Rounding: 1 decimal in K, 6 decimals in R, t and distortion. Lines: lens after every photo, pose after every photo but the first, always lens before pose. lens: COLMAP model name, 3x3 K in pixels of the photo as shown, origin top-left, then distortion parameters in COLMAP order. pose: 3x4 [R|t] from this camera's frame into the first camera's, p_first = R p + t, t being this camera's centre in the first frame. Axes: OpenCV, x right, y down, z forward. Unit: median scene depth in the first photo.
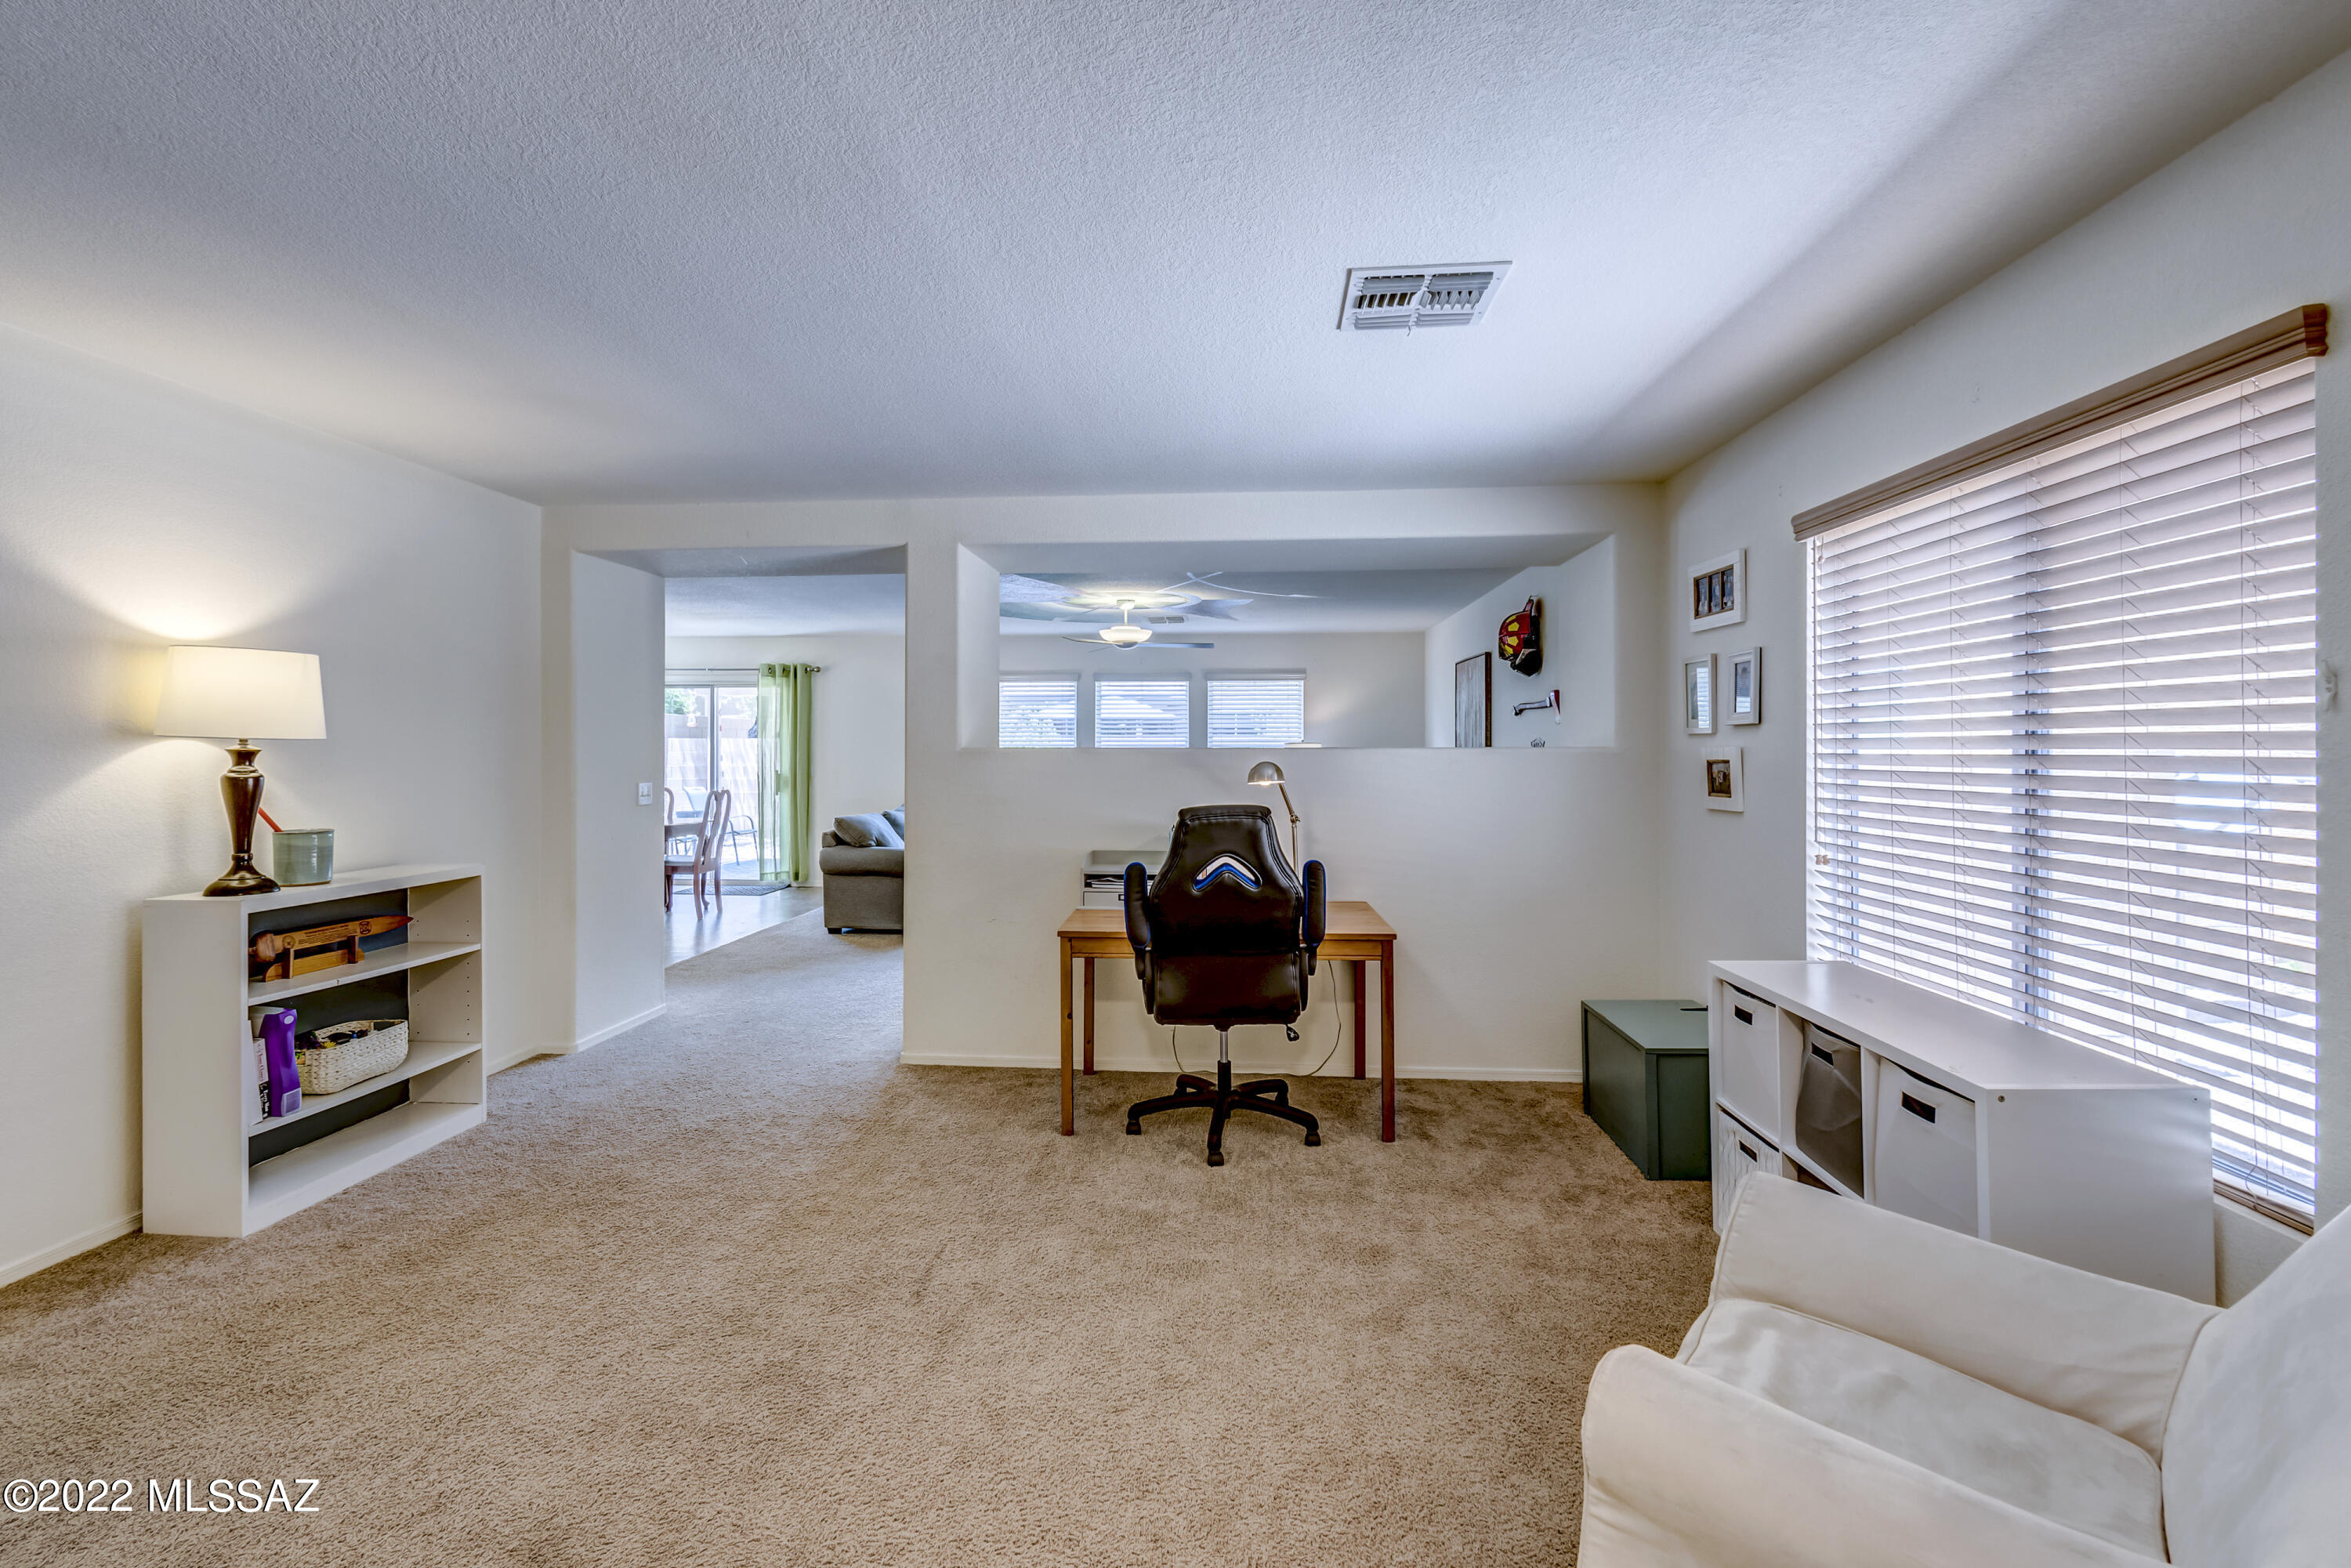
lens RADIAL K [[1028.8, 0, 1152.3], [0, 1028.8, 737.7], [0, 0, 1]] dist [-0.024029, -0.000078]
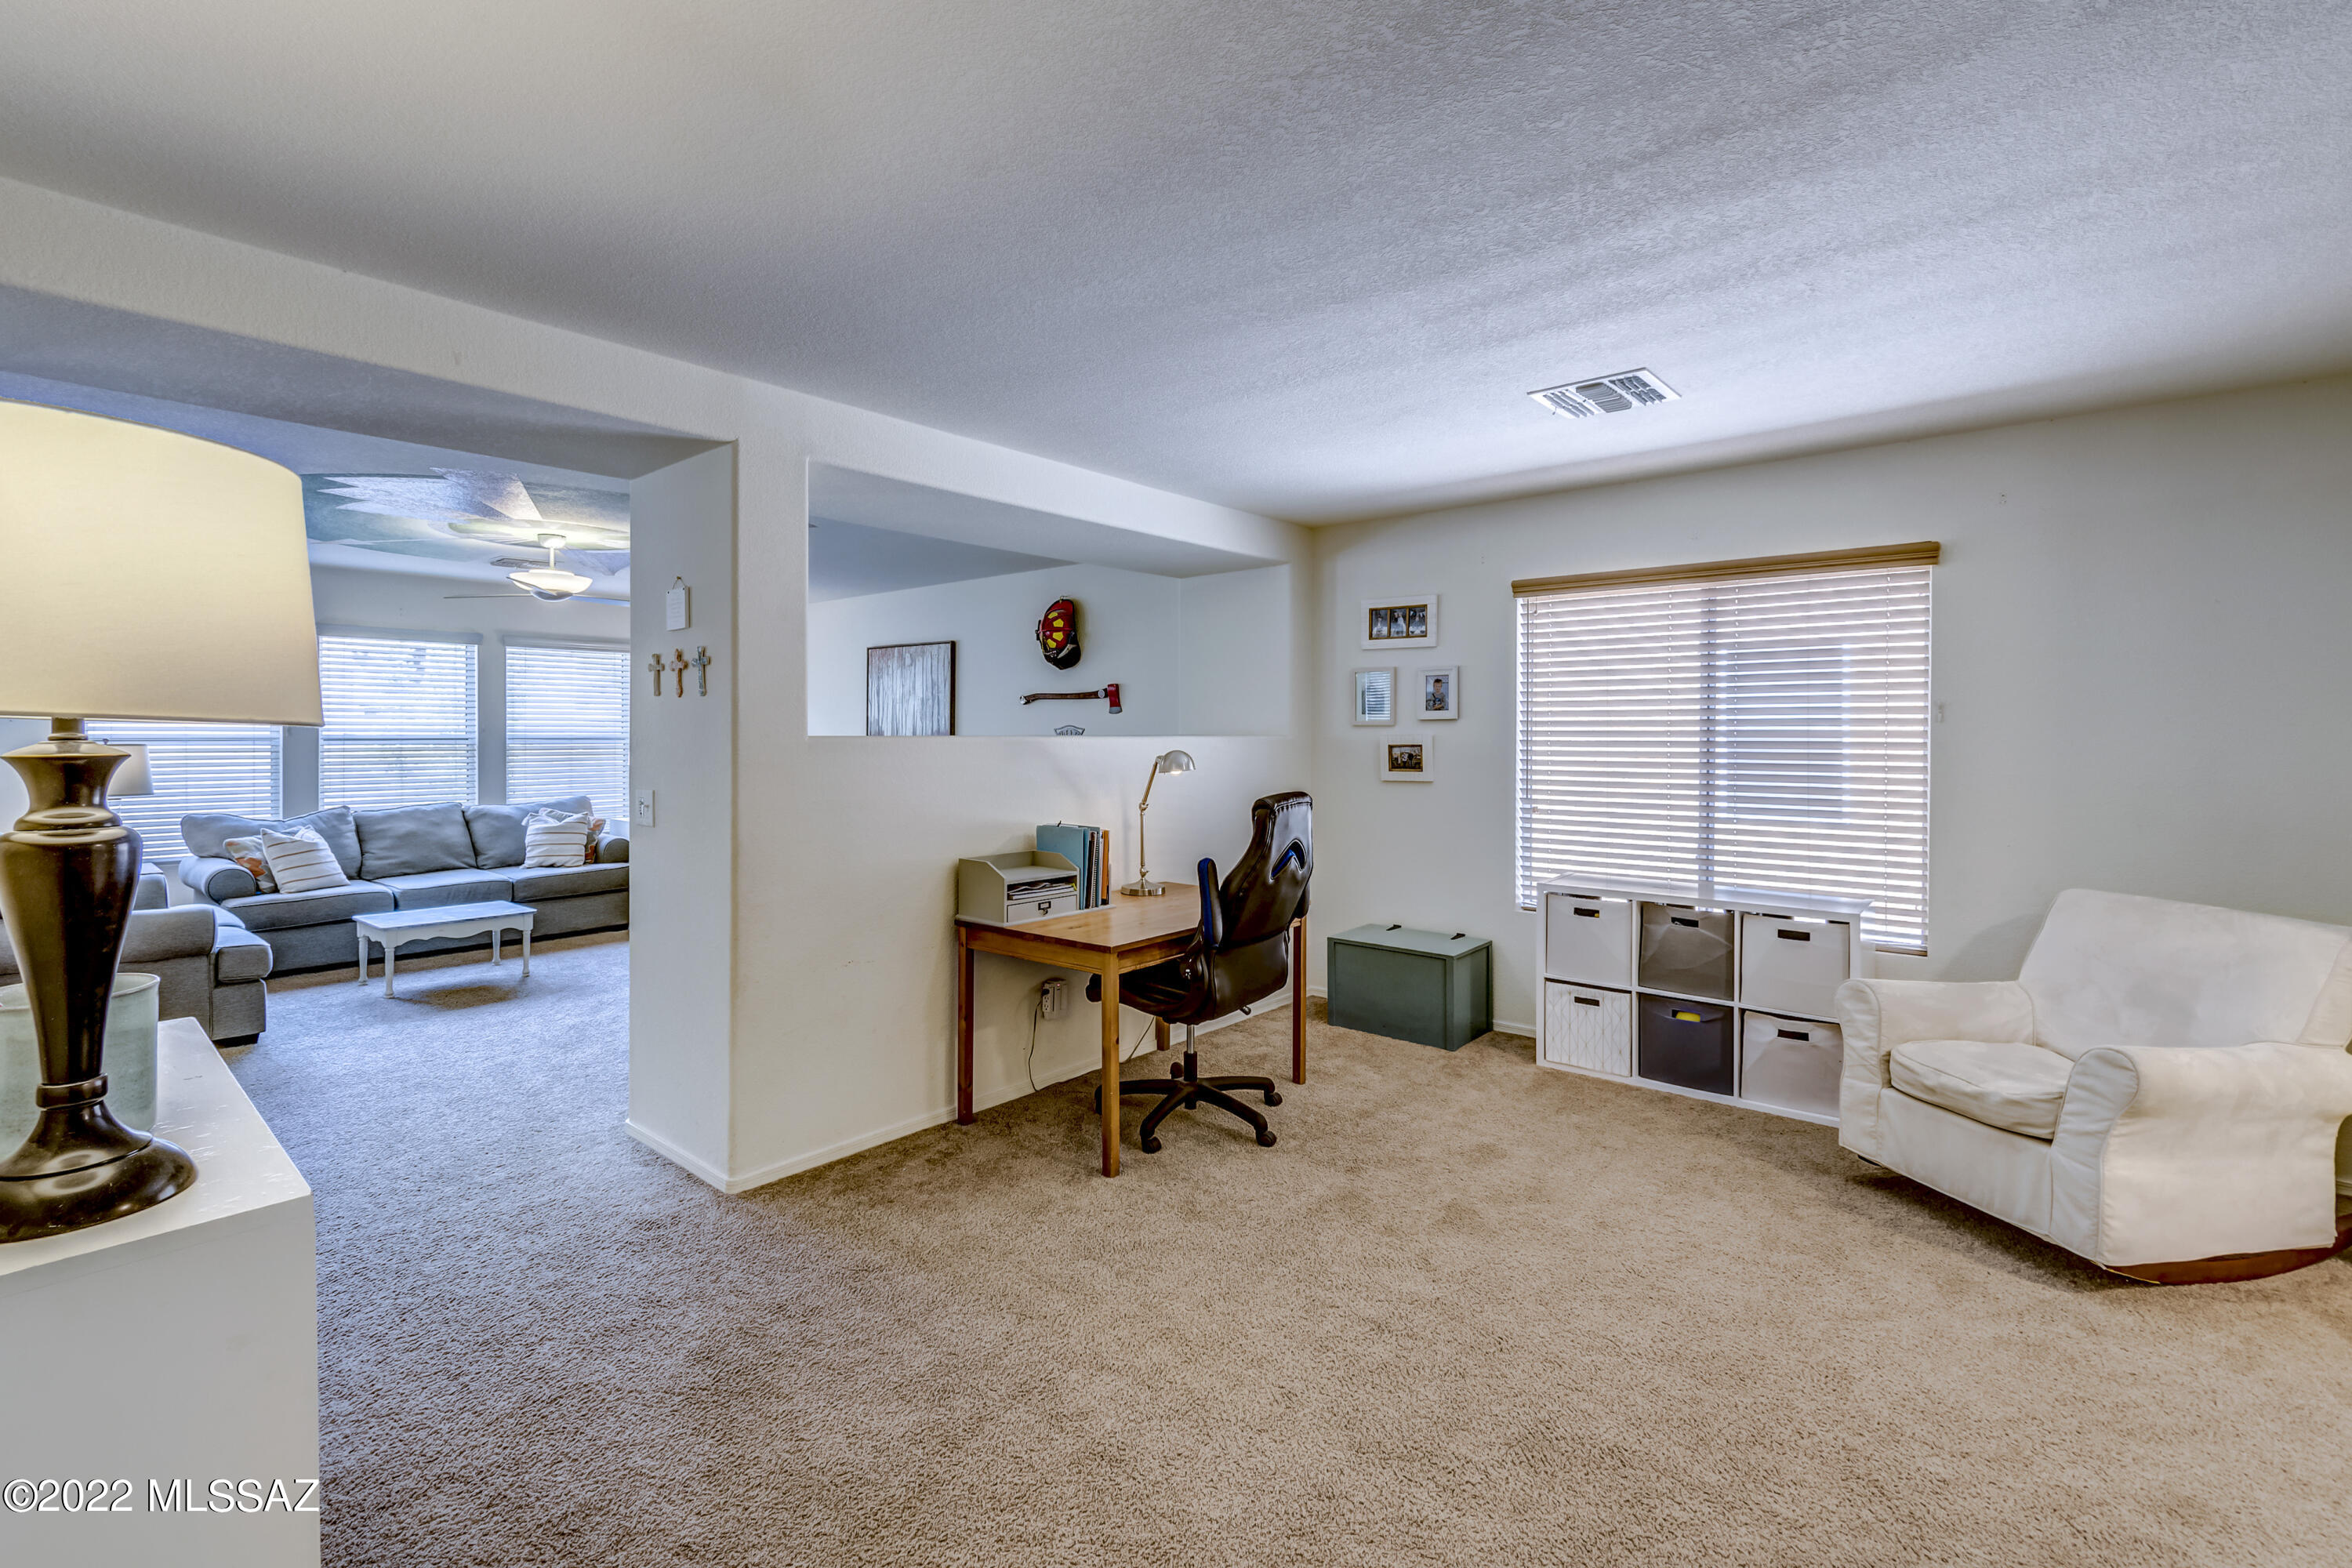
lens RADIAL K [[1029.3, 0, 1152.8], [0, 1029.3, 737.7], [0, 0, 1]] dist [-0.024029, -0.000078]
pose [[0.599734, -0.003013, 0.800194, -0.697761], [-0.009160, 0.999902, 0.010631, 0.000570], [-0.800147, -0.013706, 0.599647, 0.408361]]
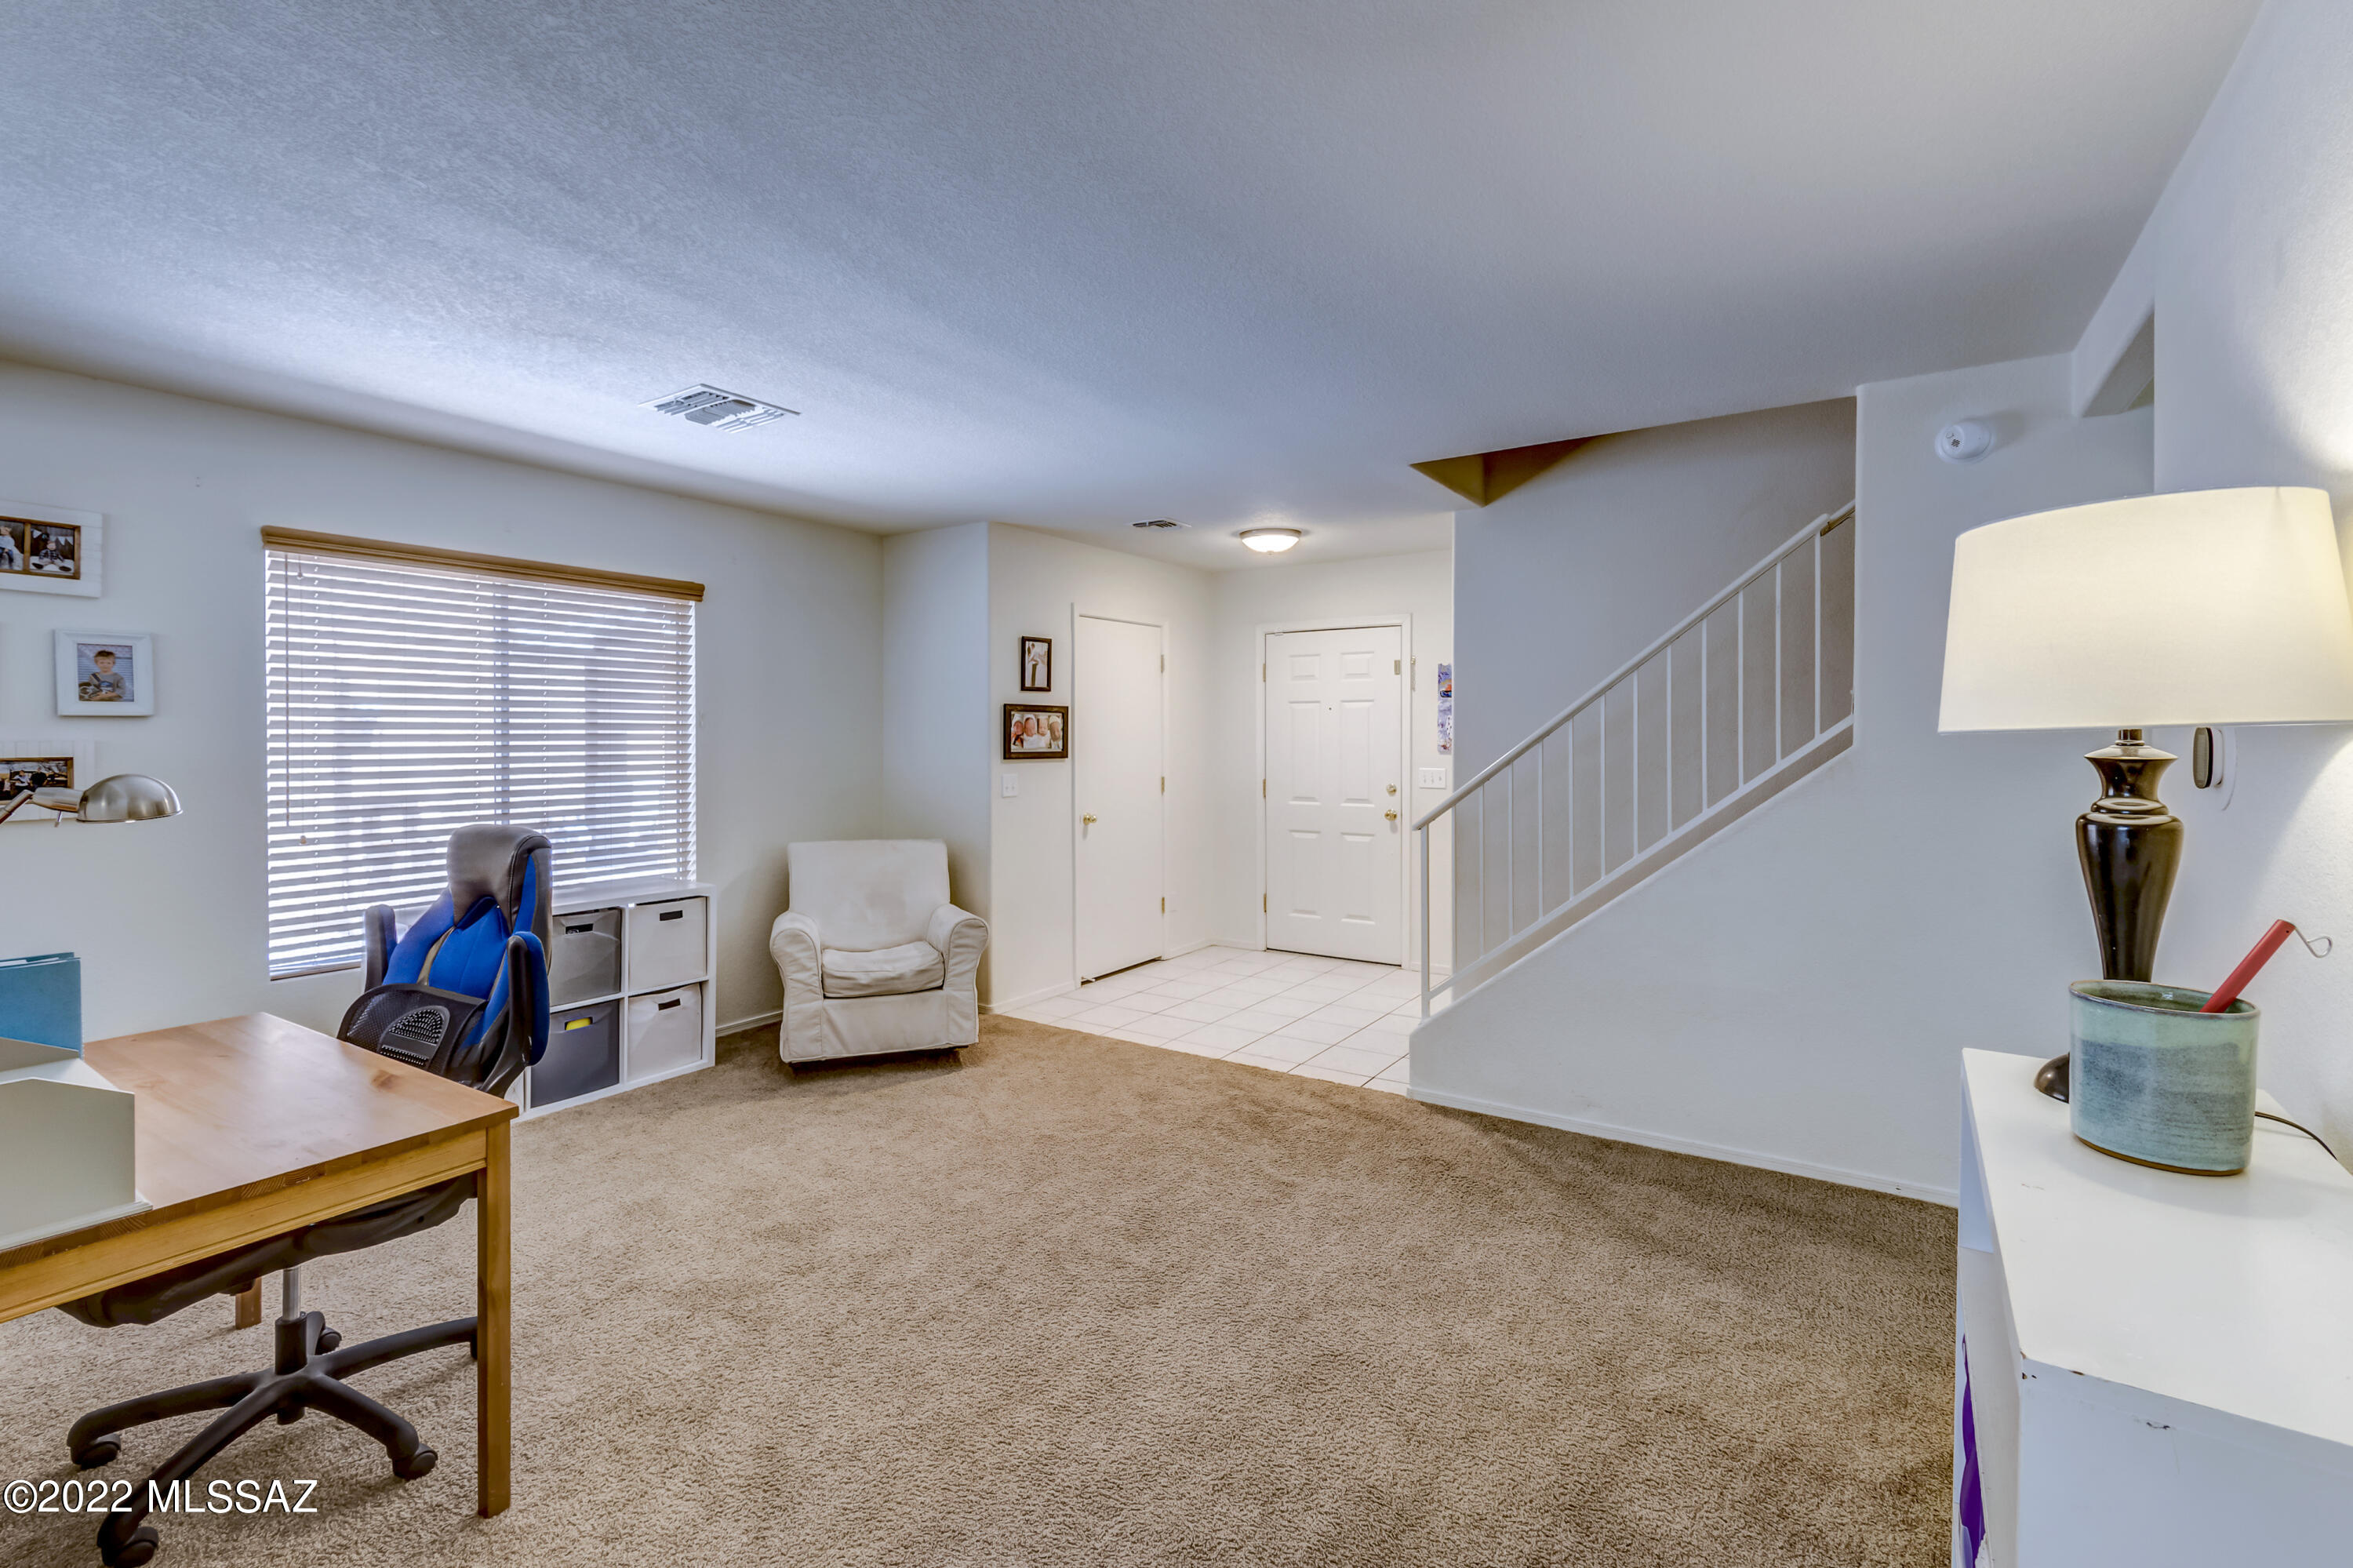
lens RADIAL K [[1029.8, 0, 1153.3], [0, 1029.8, 737.7], [0, 0, 1]] dist [-0.024029, -0.000078]
pose [[-0.875446, -0.003461, 0.483303, -0.550768], [-0.006650, 0.999966, -0.004886, 0.003769], [-0.483269, -0.007491, -0.875440, 1.168867]]
